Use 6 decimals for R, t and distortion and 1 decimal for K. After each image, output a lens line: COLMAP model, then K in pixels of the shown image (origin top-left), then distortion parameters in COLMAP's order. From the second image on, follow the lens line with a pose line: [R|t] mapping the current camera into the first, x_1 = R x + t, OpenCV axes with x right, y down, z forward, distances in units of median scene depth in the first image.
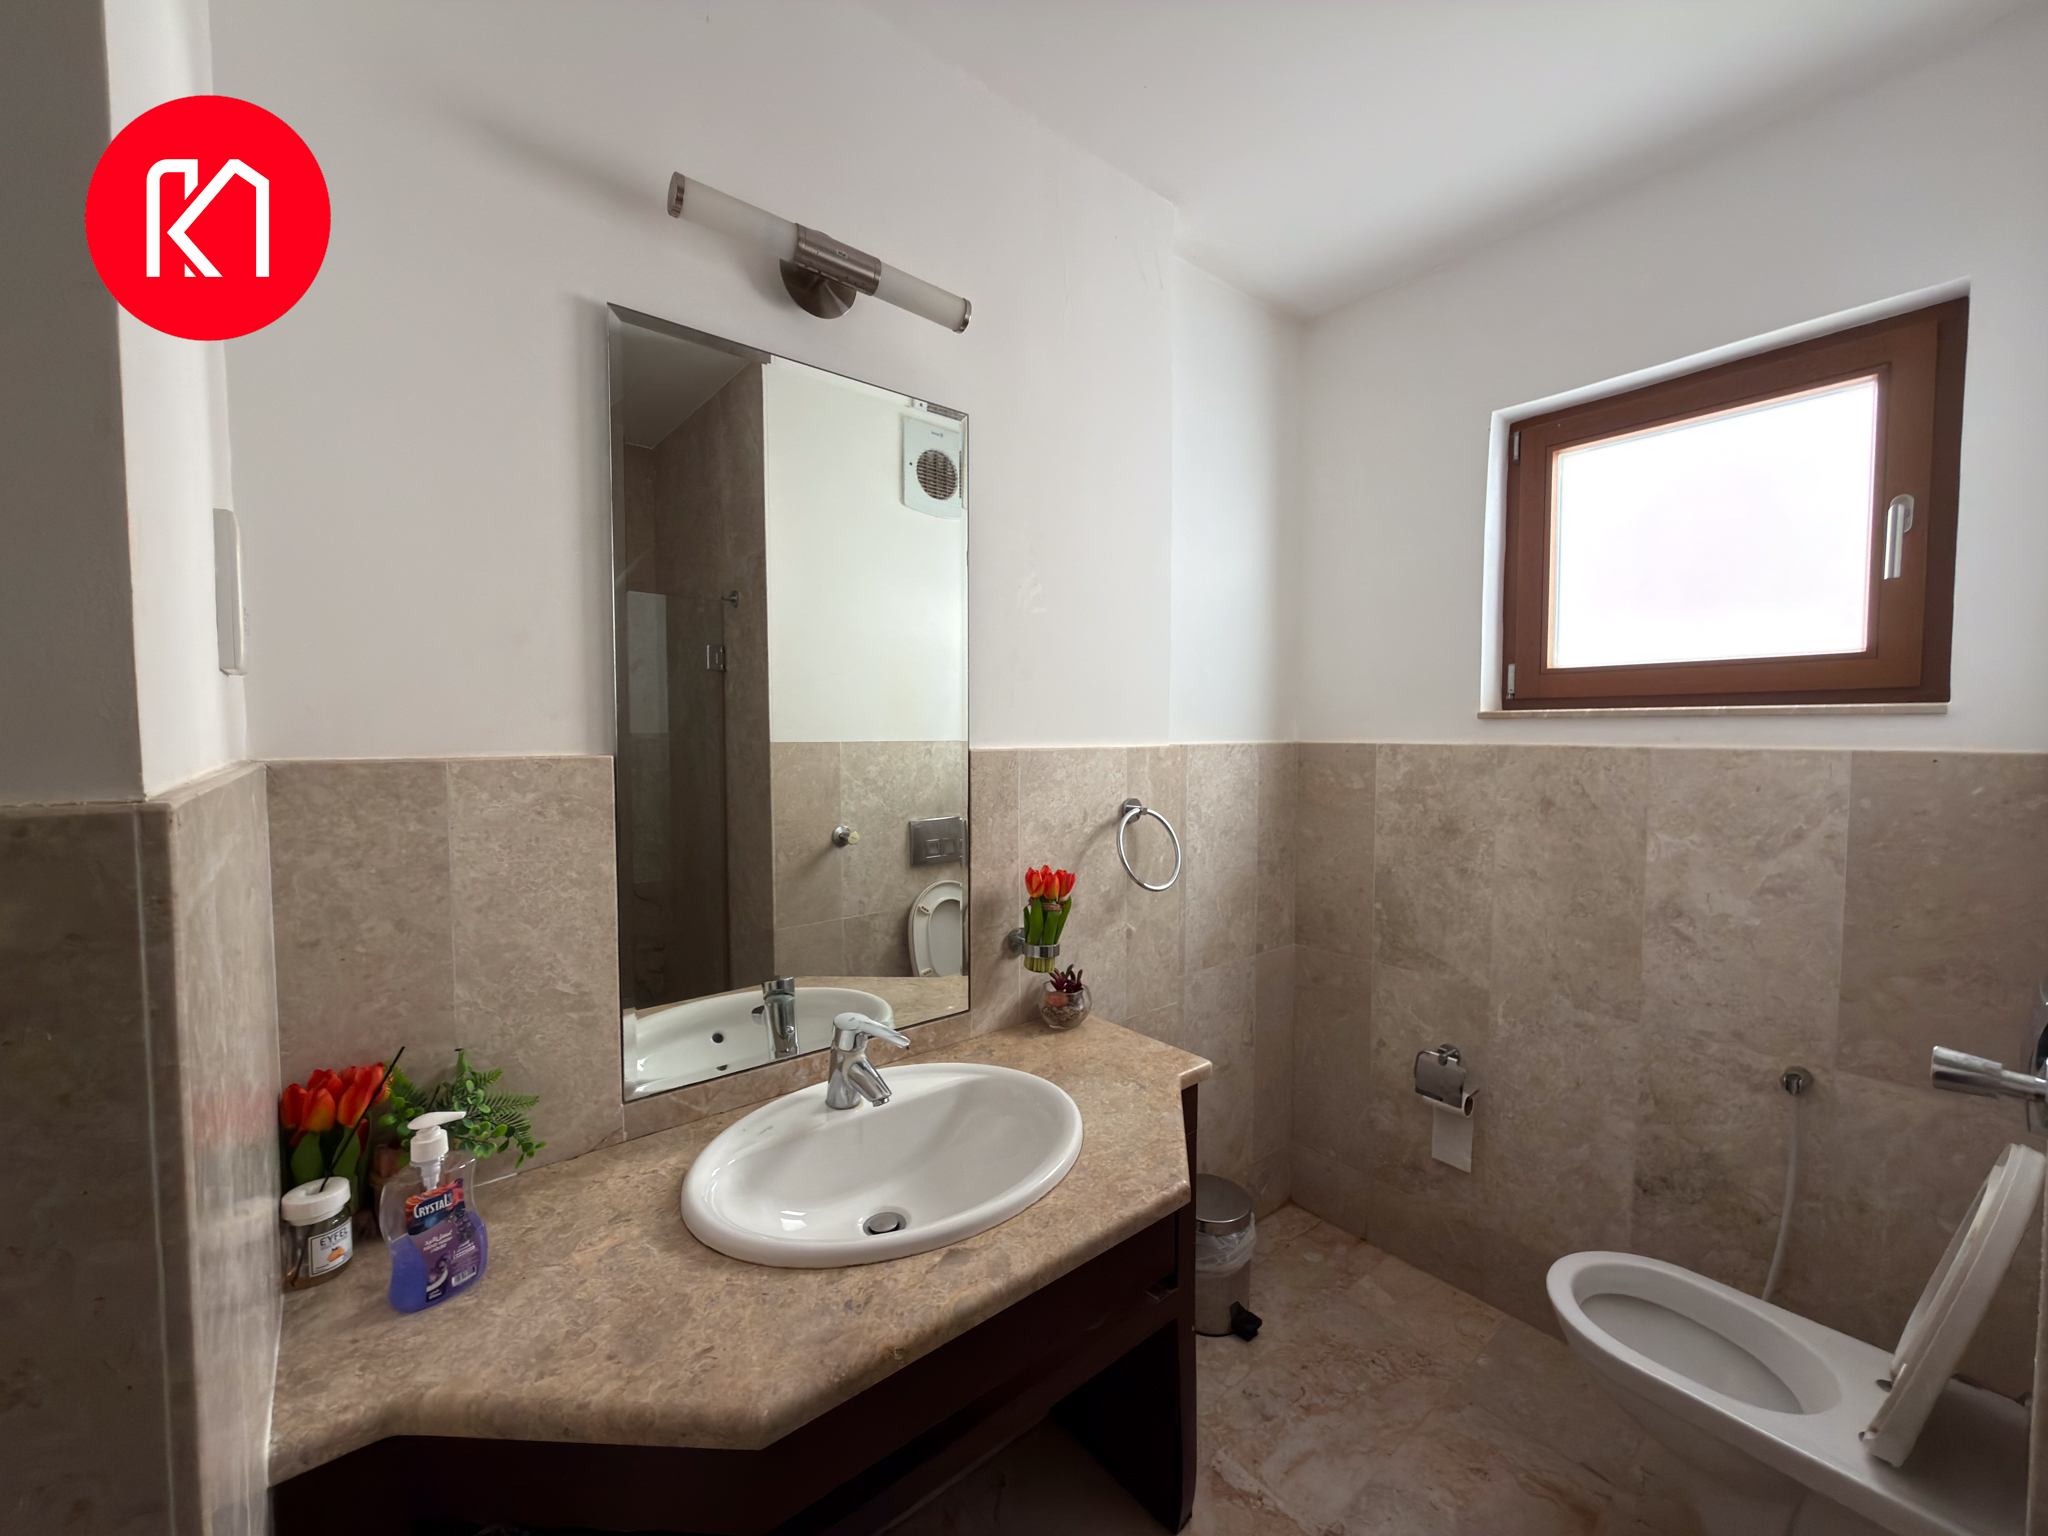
lens RADIAL K [[813.2, 0, 1030.0], [0, 813.2, 769.1], [0, 0, 1]] dist [0.000135, 0.000012]
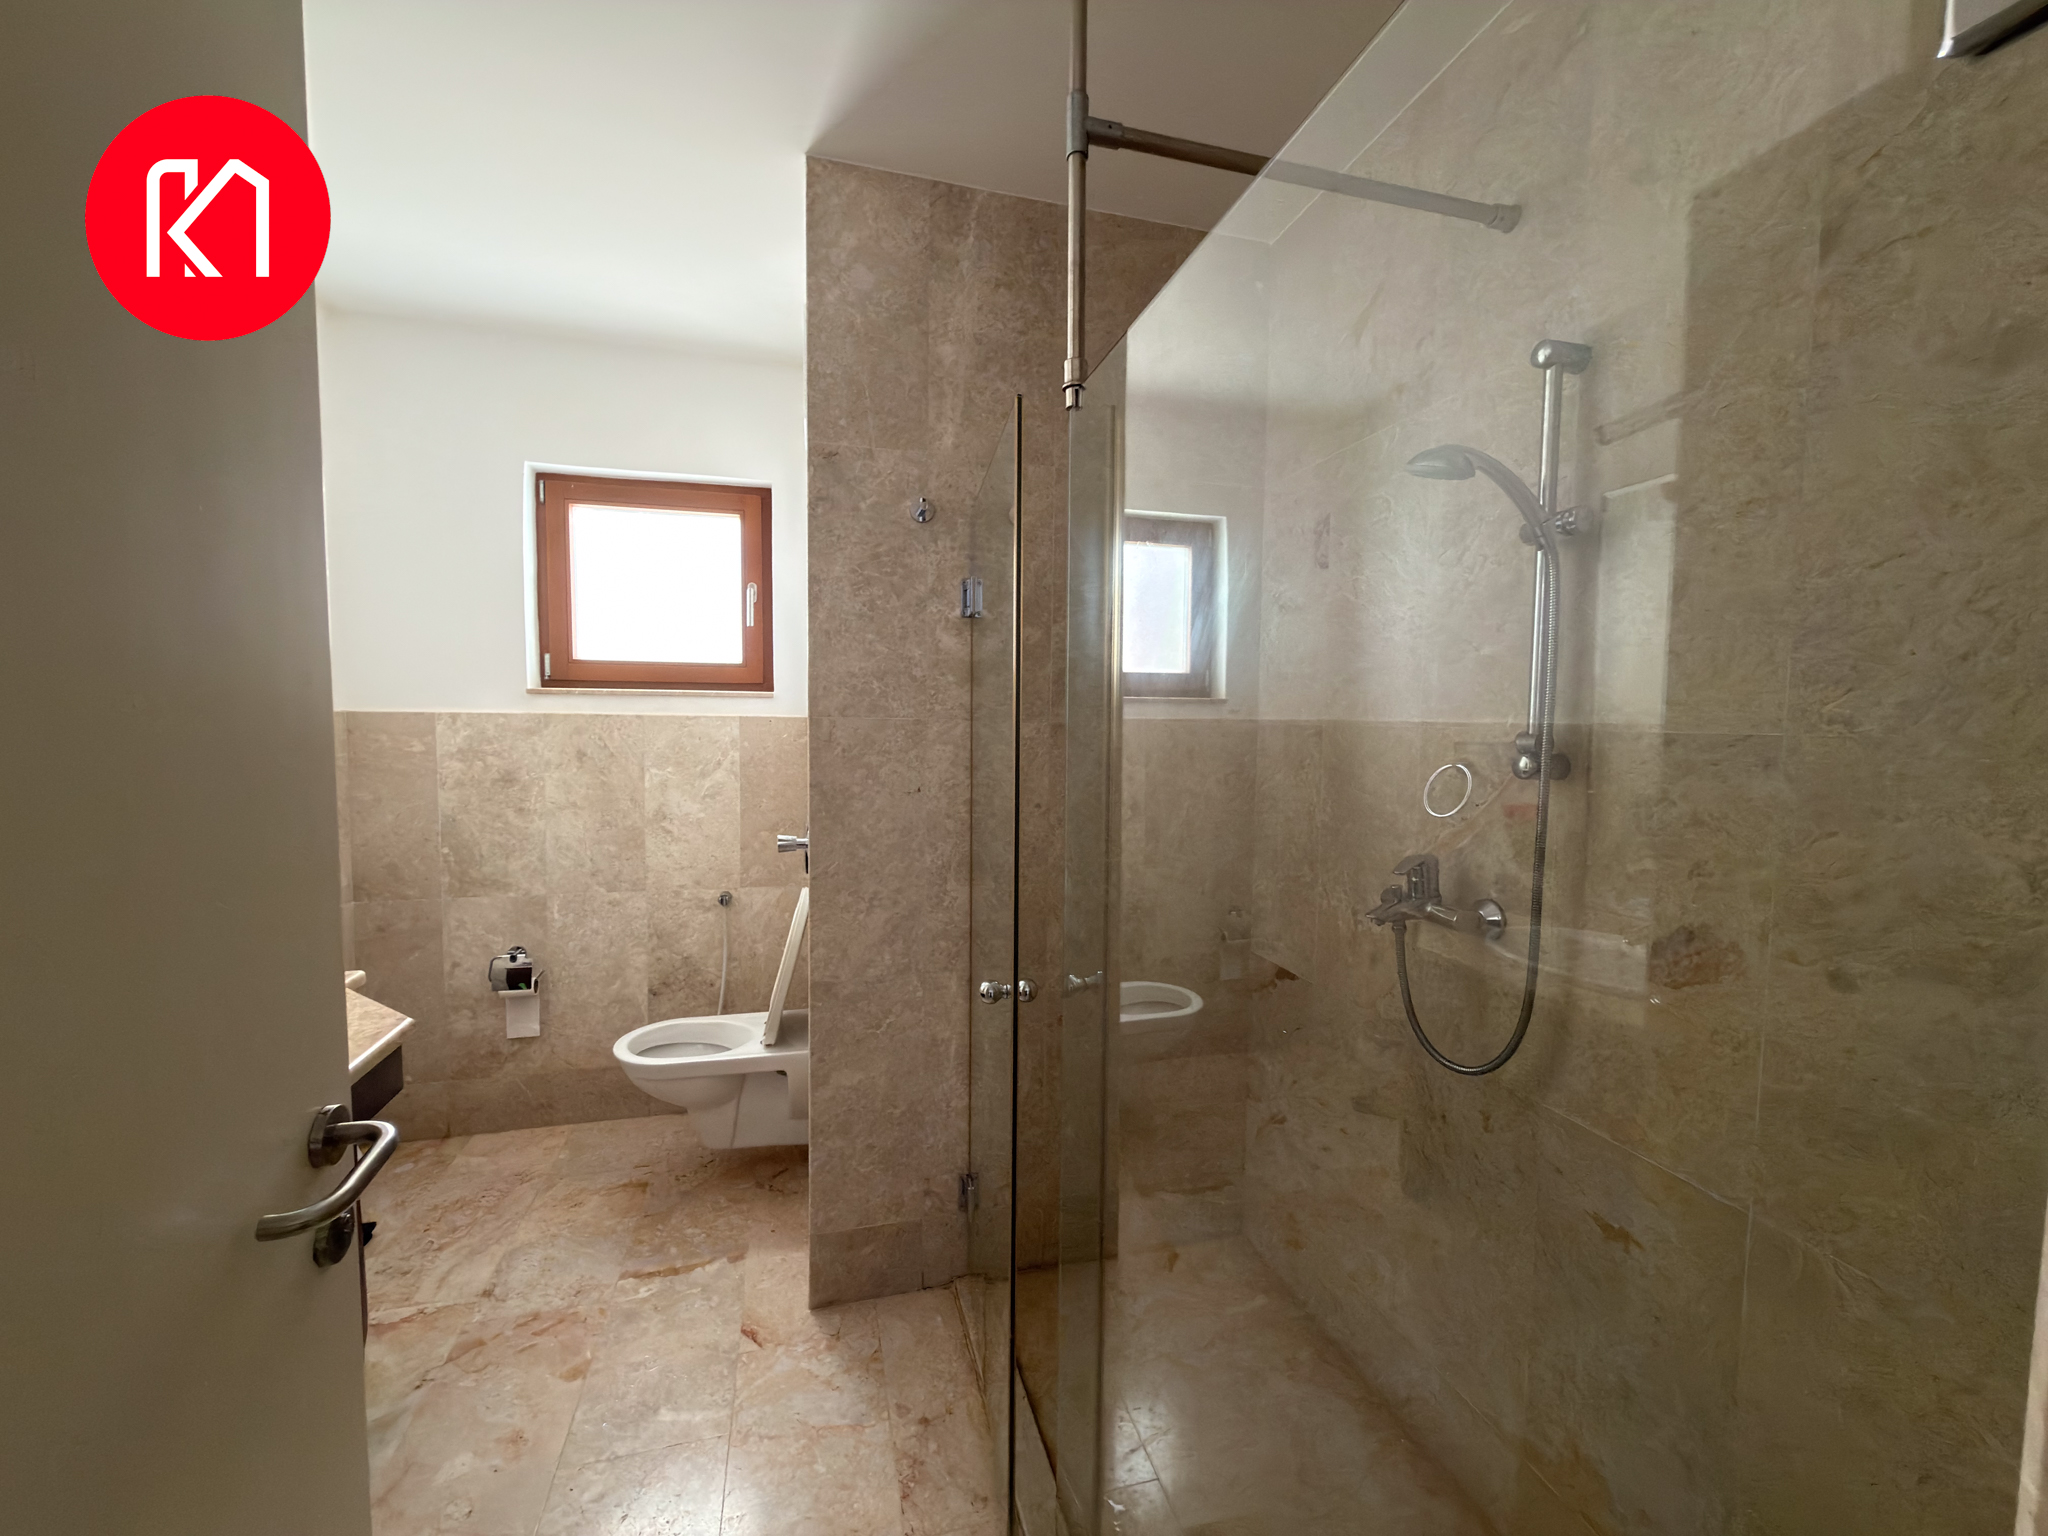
lens RADIAL K [[813.2, 0, 1024.7], [0, 813.2, 763.7], [0, 0, 1]] dist [0.000135, 0.000012]
pose [[0.412235, -0.051535, 0.909619, -0.331075], [0.031939, 0.998603, 0.042102, 0.022891], [-0.910517, 0.011696, 0.413305, -0.287696]]
